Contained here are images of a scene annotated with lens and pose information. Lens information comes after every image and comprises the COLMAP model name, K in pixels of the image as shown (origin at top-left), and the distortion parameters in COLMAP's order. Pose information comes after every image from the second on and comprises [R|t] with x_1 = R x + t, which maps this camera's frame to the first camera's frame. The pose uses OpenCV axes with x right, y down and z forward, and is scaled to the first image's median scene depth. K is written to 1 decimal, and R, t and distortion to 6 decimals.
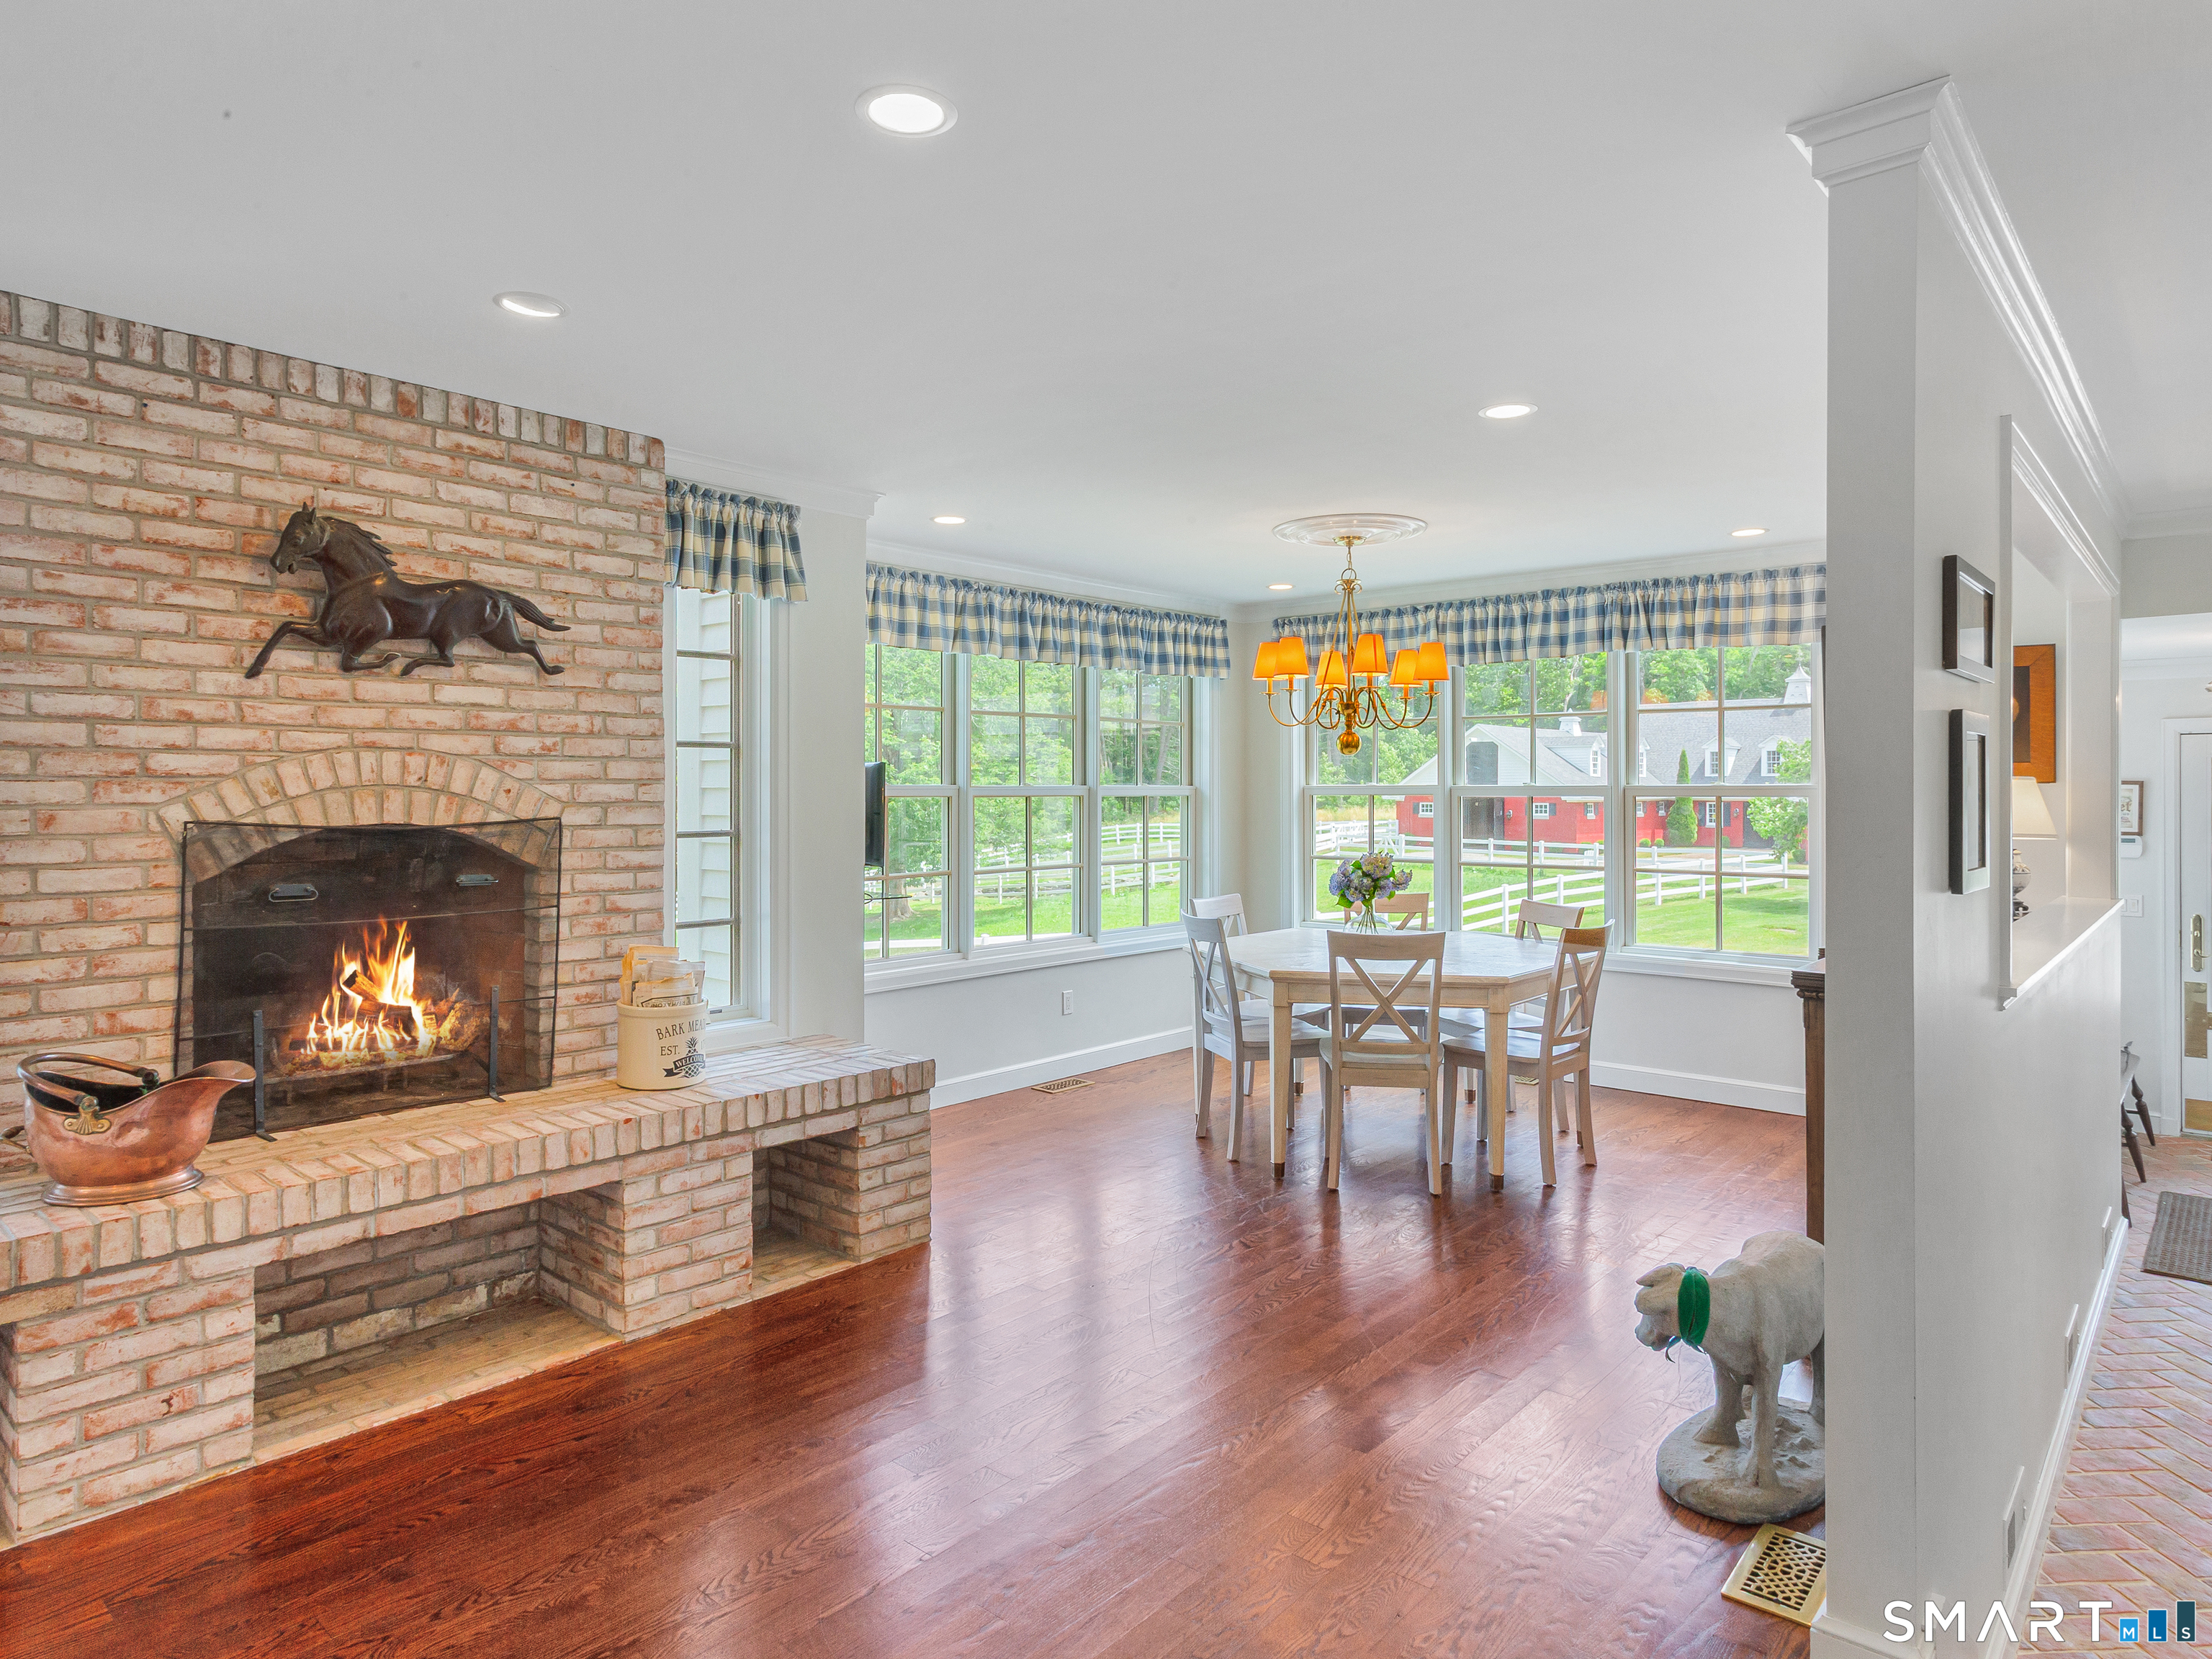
lens RADIAL K [[1296.0, 0, 1105.3], [0, 1296.0, 809.0], [0, 0, 1]] dist [-0.013219, 0.005724]
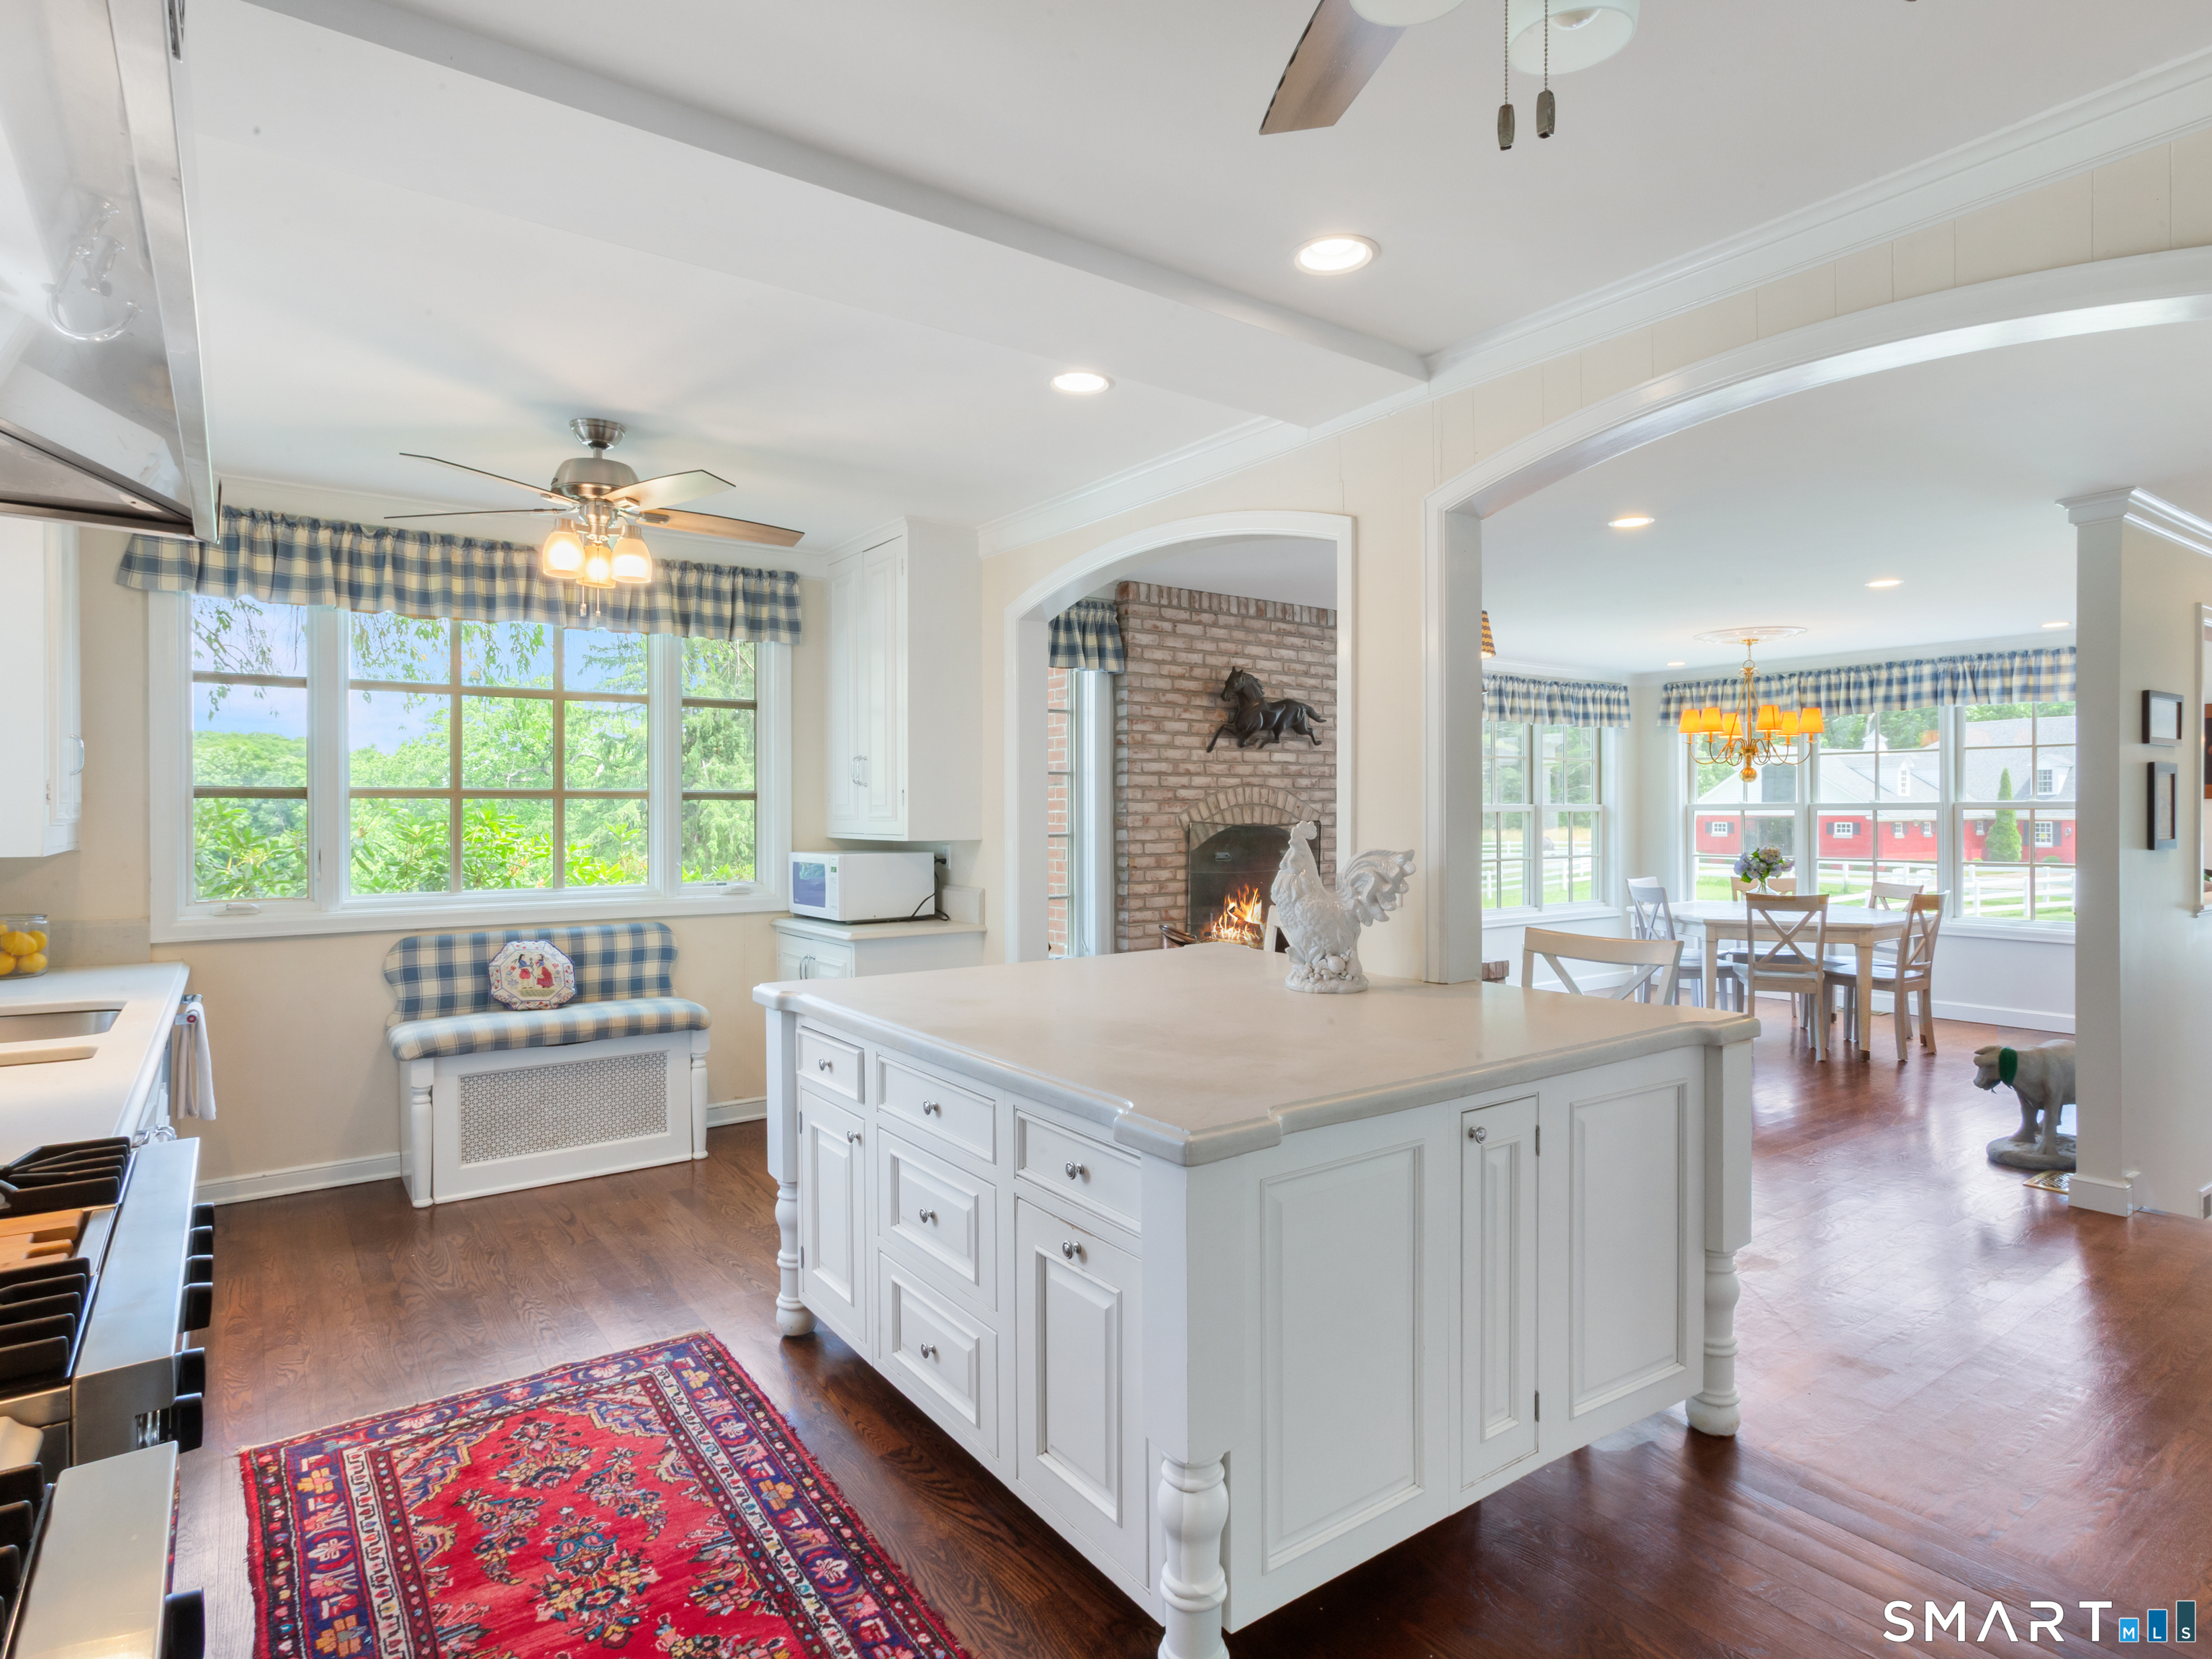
lens RADIAL K [[1203.3, 0, 1106.9], [0, 1203.3, 829.8], [0, 0, 1]] dist [0.013995, -0.000868]
pose [[0.976406, -0.000207, -0.215943, -0.270819], [0.000204, 1.000000, -0.000034, 0.015256], [0.215943, -0.000011, 0.976406, -0.614318]]
